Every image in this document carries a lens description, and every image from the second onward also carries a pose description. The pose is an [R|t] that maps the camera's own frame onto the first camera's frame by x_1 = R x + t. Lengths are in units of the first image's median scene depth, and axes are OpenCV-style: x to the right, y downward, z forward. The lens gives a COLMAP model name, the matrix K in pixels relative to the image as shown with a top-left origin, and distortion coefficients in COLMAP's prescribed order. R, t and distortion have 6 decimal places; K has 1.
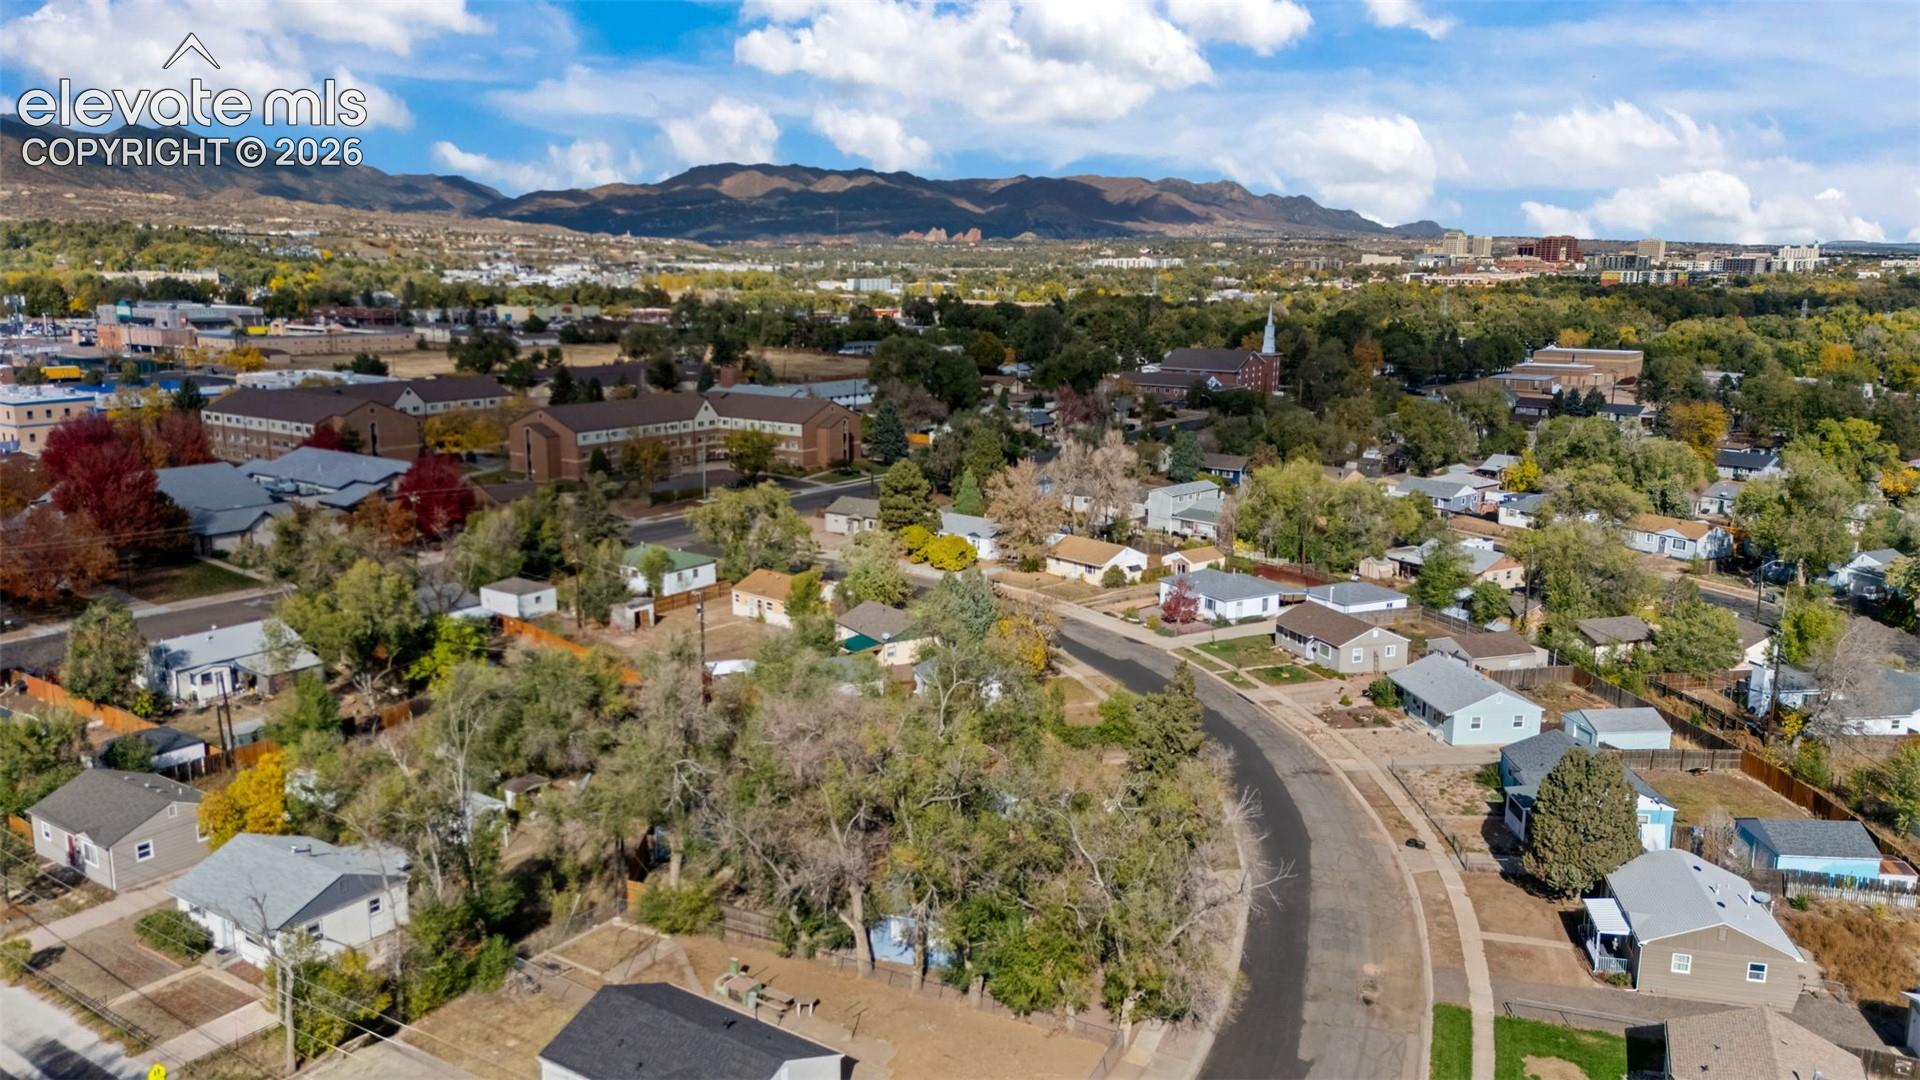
lens RADIAL K [[1409.6, 0, 960.6], [0, 1409.6, 550.3], [0, 0, 1]] dist [0.102244, -0.114818]
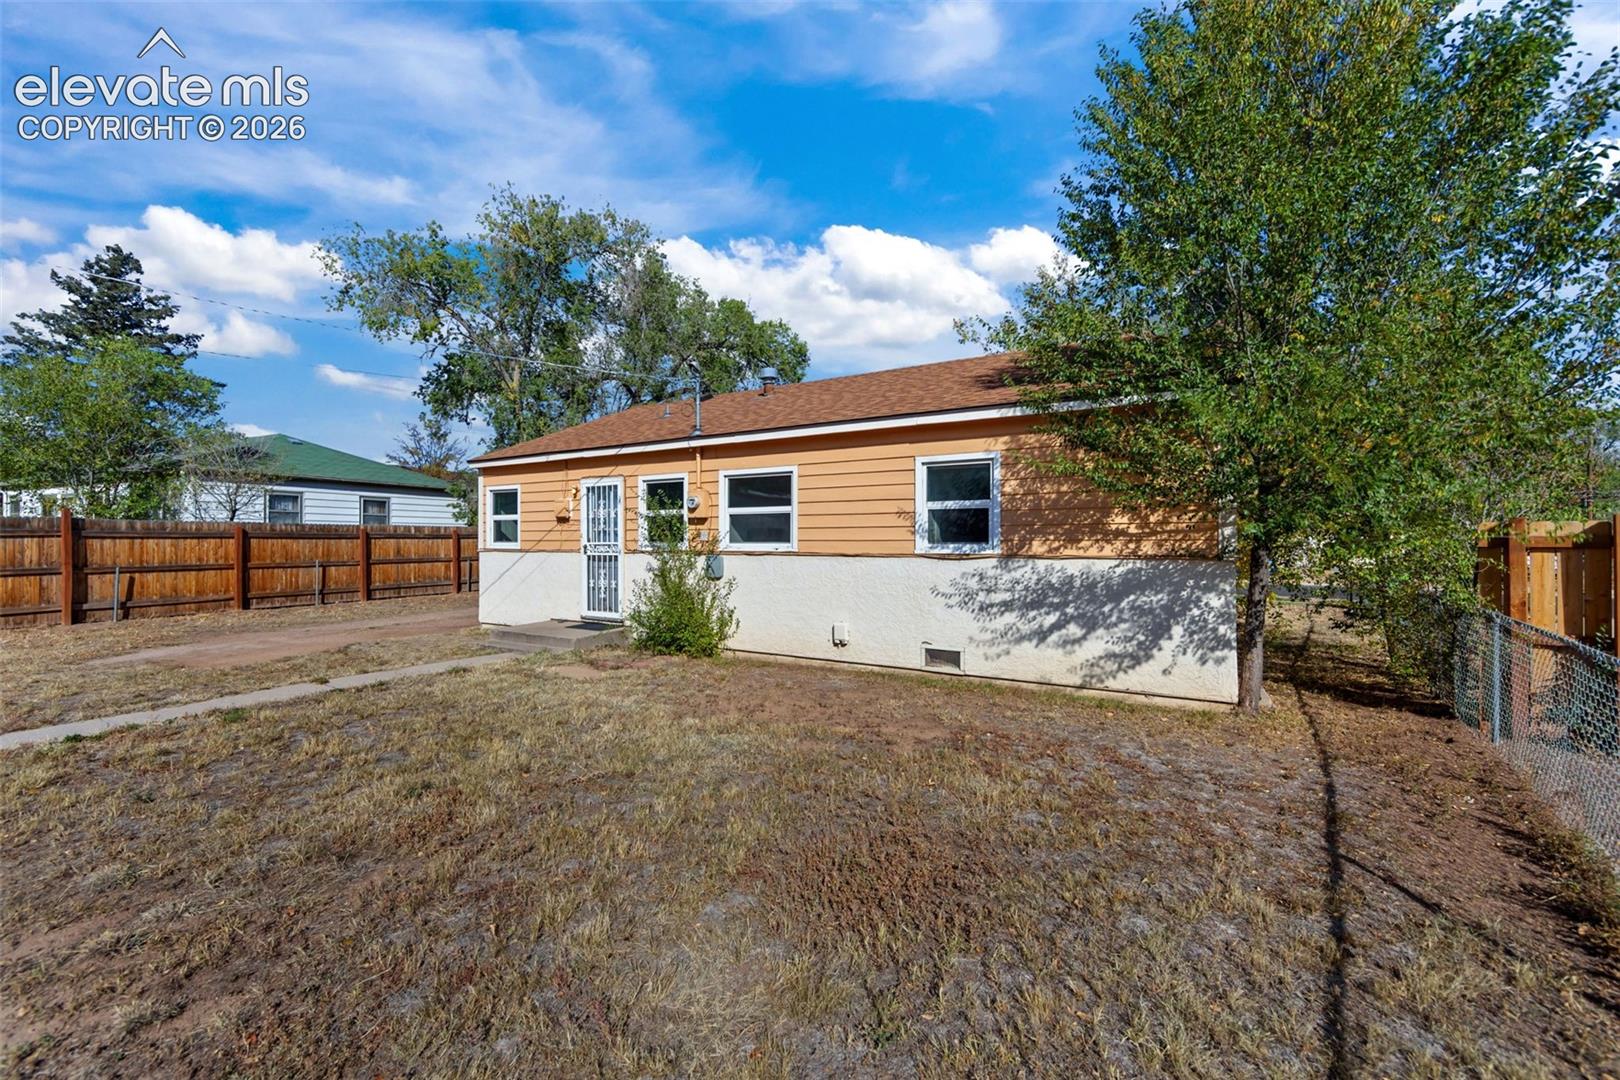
lens RADIAL K [[648.7, 0, 817.4], [0, 648.7, 536.0], [0, 0, 1]] dist [0.002744, 0.000211]
pose [[0.979046, -0.013568, 0.203185, -0.082622], [0.054502, 0.978836, -0.197254, 0.031070], [-0.196209, 0.204195, 0.959066, 0.550455]]
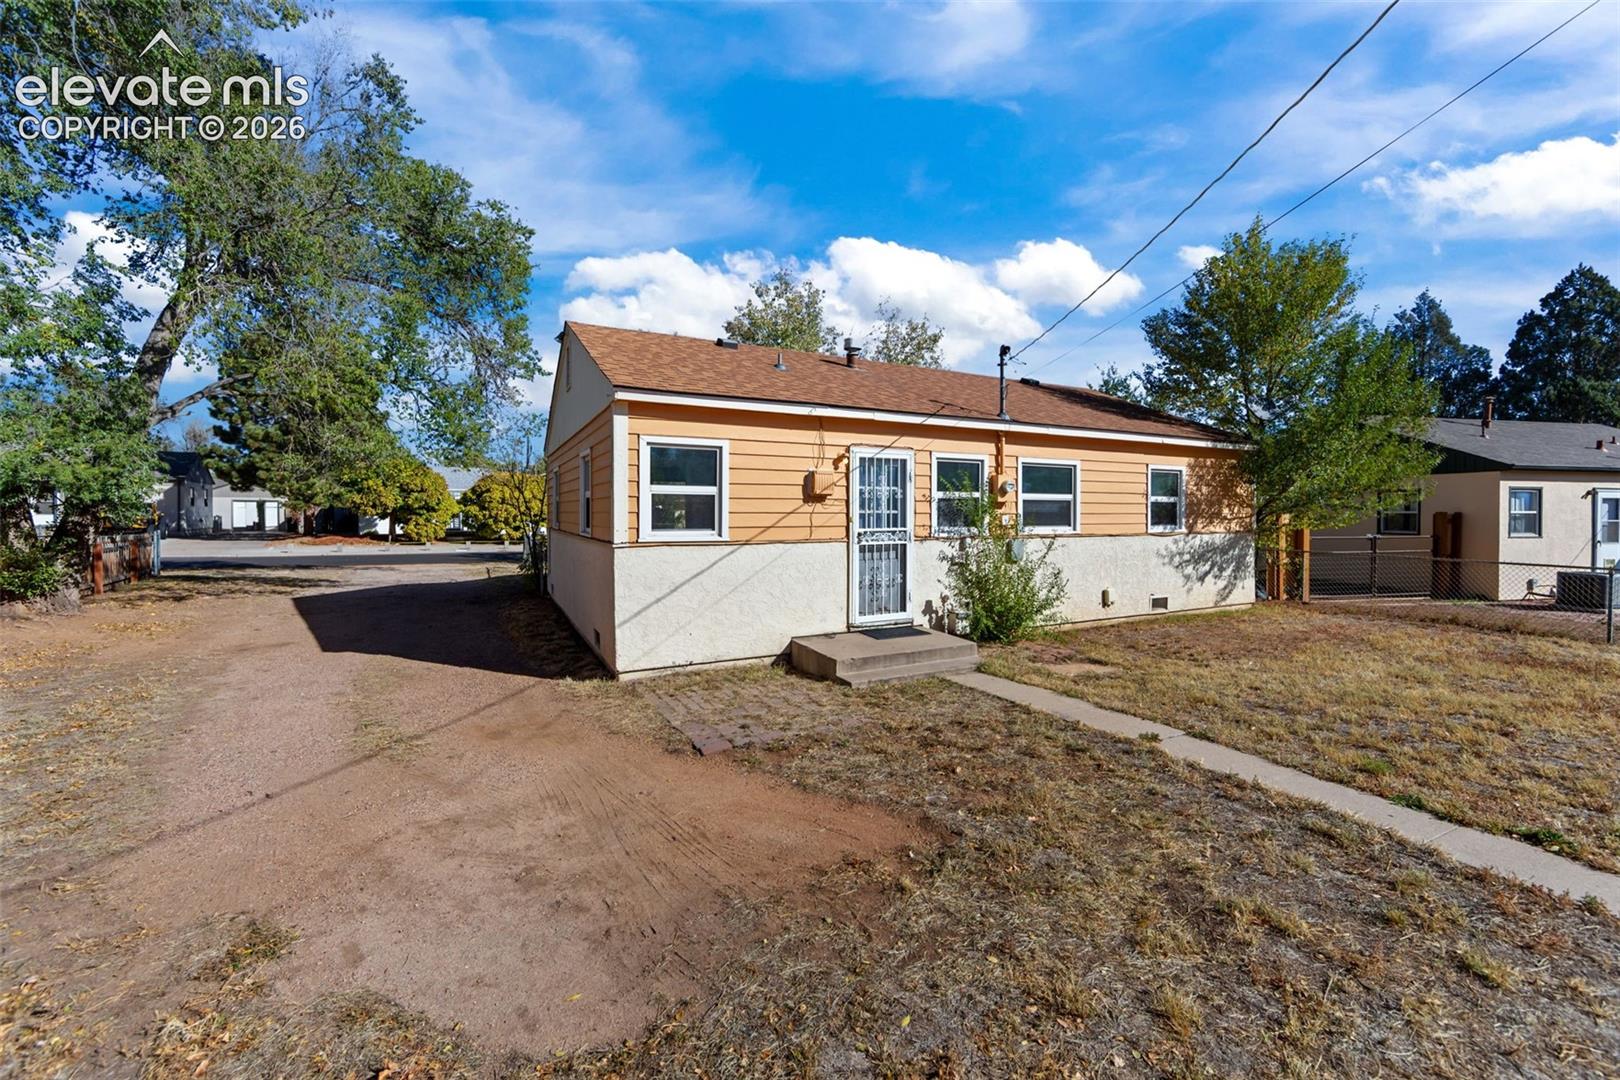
lens RADIAL K [[626.1, 0, 810.0], [0, 626.1, 540.0], [0, 0, 1]] dist [0.001505, 0.000258]
pose [[0.362409, -0.042368, 0.931056, -0.116000], [0.196790, 0.979923, -0.032008, 0.024072], [-0.911007, 0.194822, 0.363470, 0.581899]]
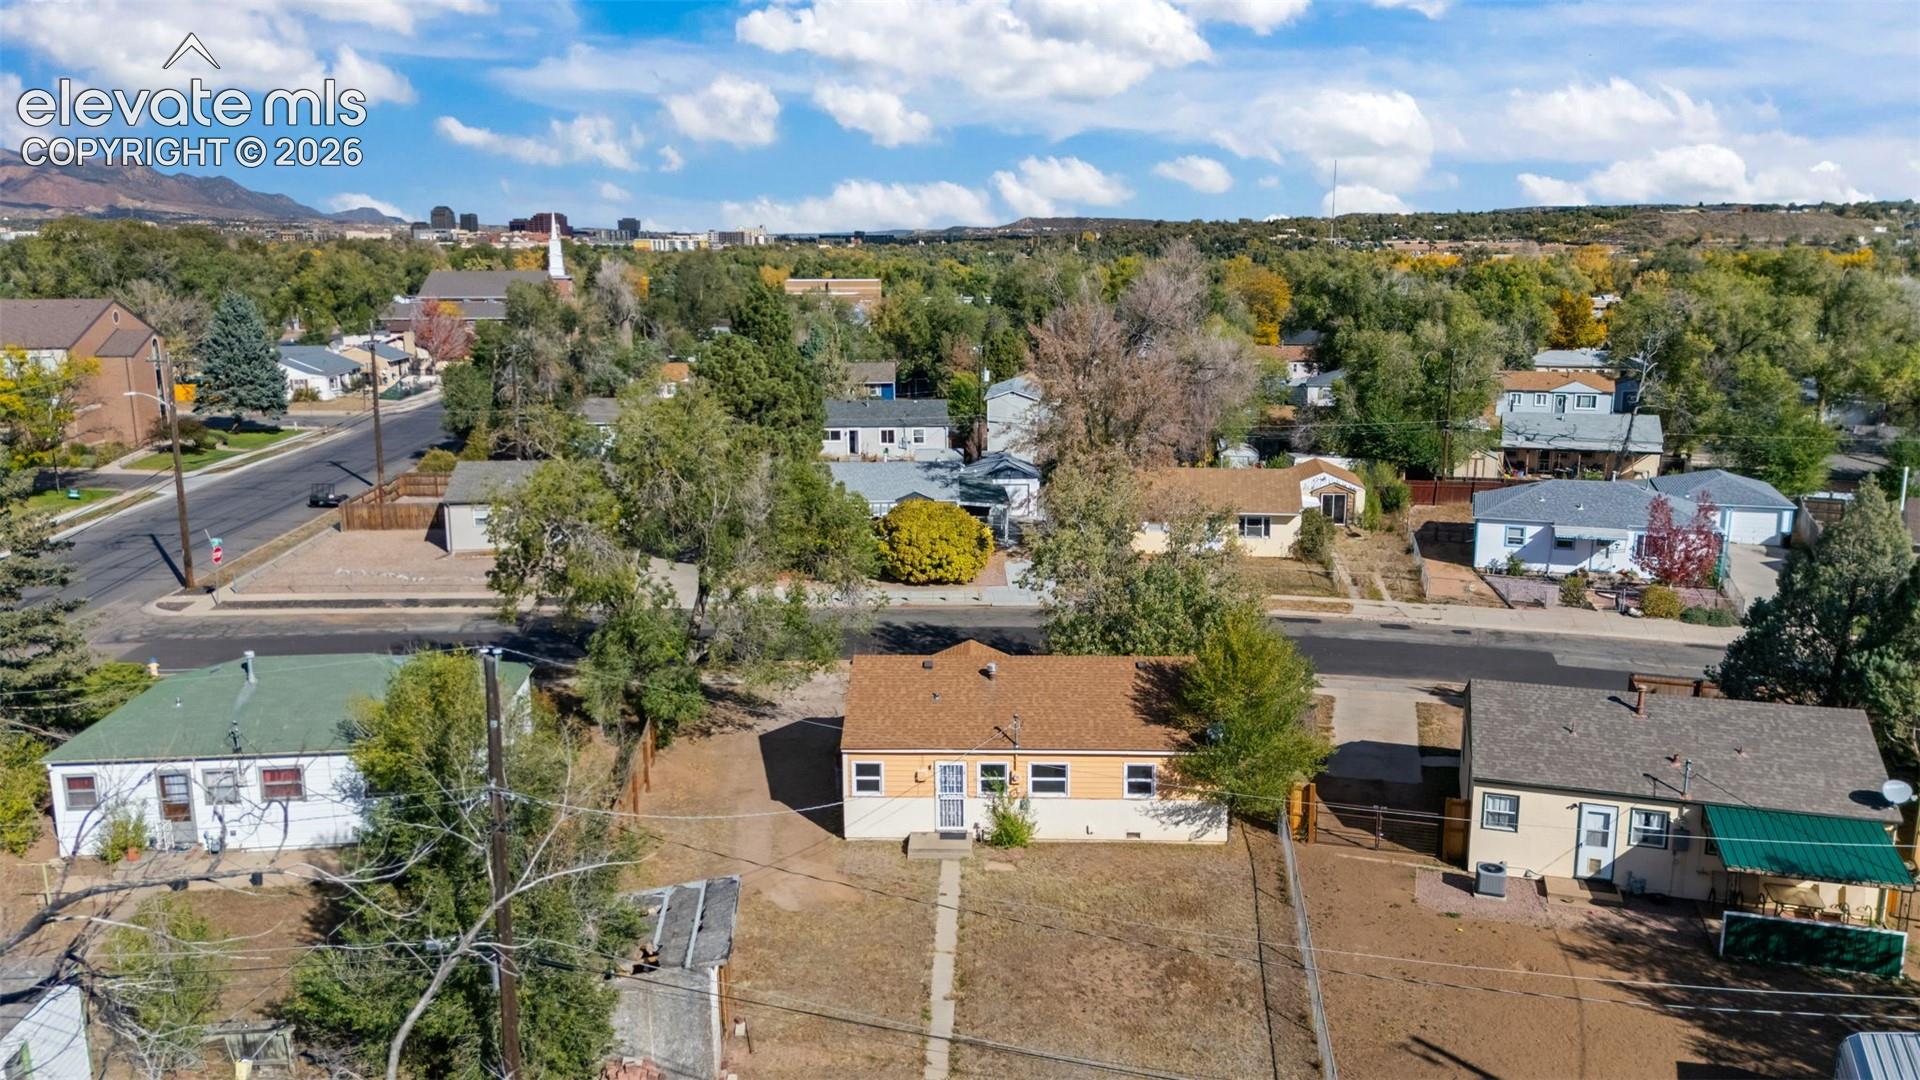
lens RADIAL K [[1409.6, 0, 960.6], [0, 1409.6, 550.3], [0, 0, 1]] dist [0.102244, -0.114818]
pose [[0.767443, -0.147719, 0.623867, -0.182098], [0.143506, 0.987983, 0.057401, -0.012871], [-0.624849, 0.045476, 0.779420, 0.462880]]
